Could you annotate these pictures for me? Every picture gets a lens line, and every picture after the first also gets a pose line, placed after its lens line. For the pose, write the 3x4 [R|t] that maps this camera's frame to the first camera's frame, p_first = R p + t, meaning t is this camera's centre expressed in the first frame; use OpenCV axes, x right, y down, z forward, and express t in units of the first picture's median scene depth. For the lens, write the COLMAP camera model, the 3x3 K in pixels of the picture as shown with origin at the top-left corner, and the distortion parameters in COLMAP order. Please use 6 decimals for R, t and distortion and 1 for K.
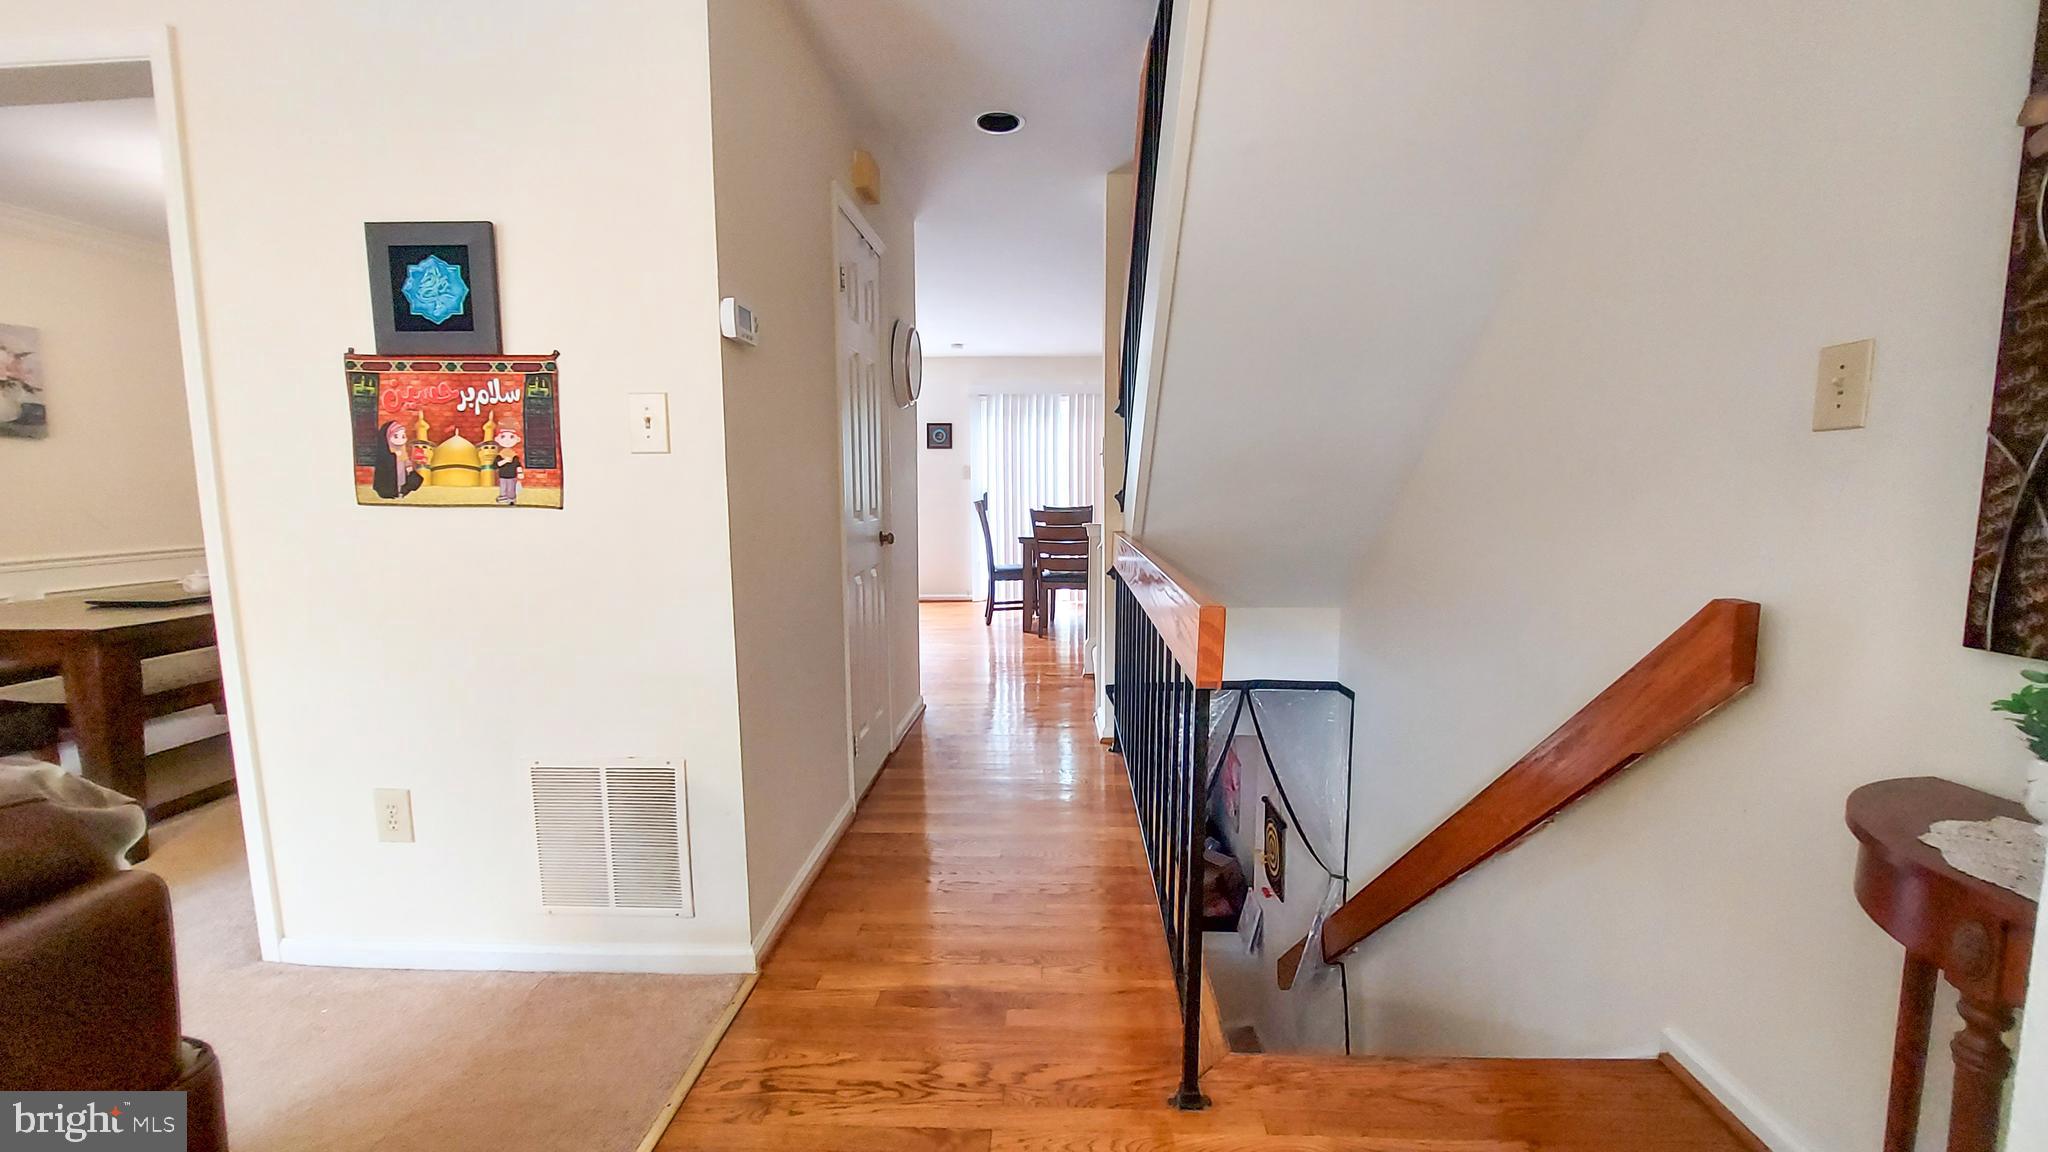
lens RADIAL K [[814.8, 0, 1020.0], [0, 814.8, 578.0], [0, 0, 1]] dist [-0.016758, -0.000242]
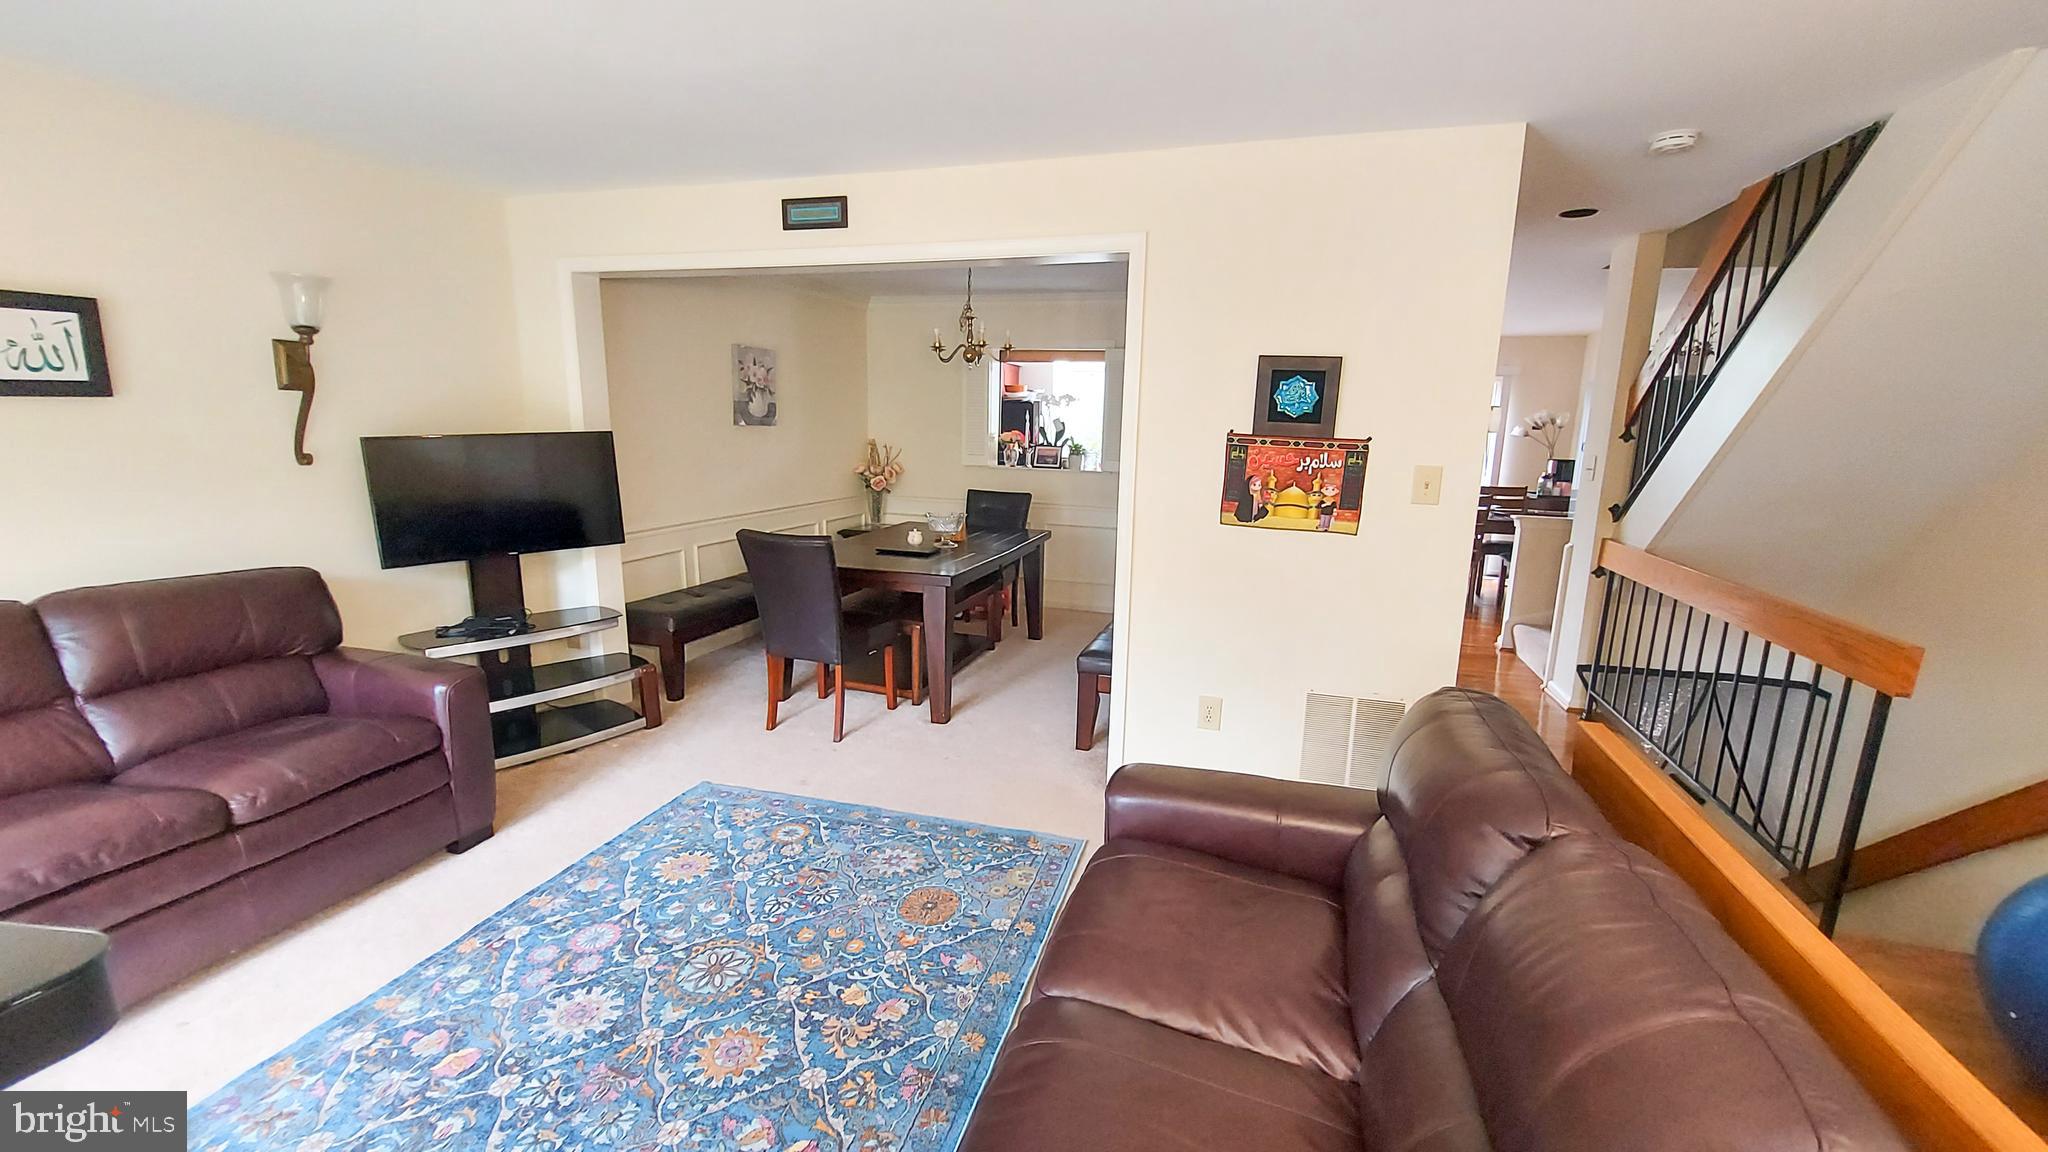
lens RADIAL K [[814.8, 0, 1037.2], [0, 814.8, 583.0], [0, 0, 1]] dist [-0.016758, -0.000242]
pose [[0.970112, 0.074592, -0.230910, -0.808653], [-0.055701, 0.994625, 0.087285, -0.097952], [0.236179, -0.071814, 0.969052, -0.709691]]
